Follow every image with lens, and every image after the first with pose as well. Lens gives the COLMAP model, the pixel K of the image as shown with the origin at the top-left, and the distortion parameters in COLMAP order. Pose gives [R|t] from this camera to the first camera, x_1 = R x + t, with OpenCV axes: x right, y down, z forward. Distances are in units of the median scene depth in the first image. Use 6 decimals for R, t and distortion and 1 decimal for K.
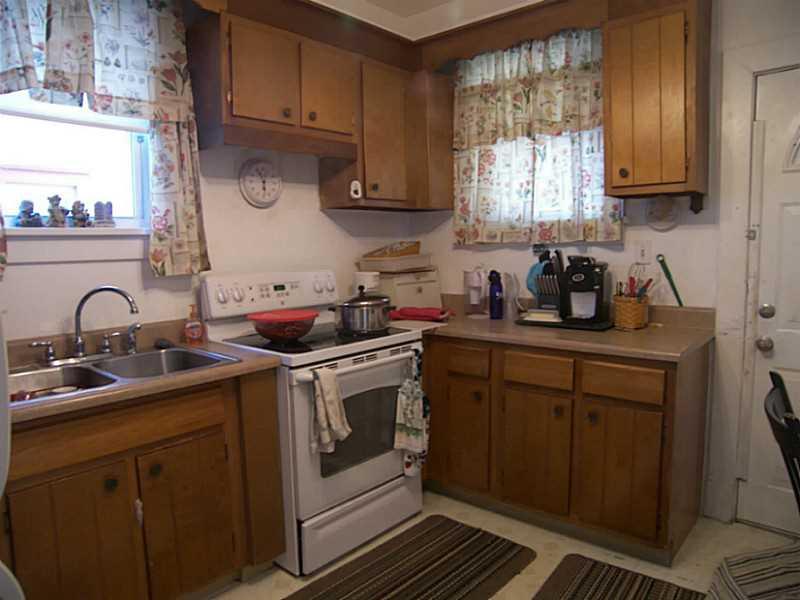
lens RADIAL K [[575.9, 0, 398.5], [0, 575.9, 296.5], [0, 0, 1]] dist [-0.007724, 0.002467]
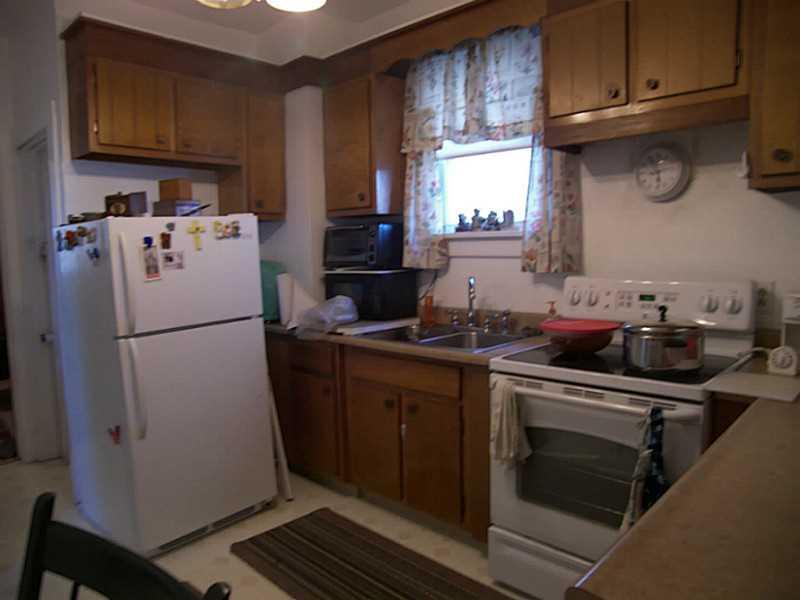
lens RADIAL K [[575.9, 0, 397.9], [0, 575.9, 300.8], [0, 0, 1]] dist [-0.007724, 0.002467]
pose [[-0.017901, 0.115763, -0.993116, 0.753169], [-0.080022, 0.989922, 0.116833, -0.095105], [0.996632, 0.081563, -0.008457, 0.772778]]
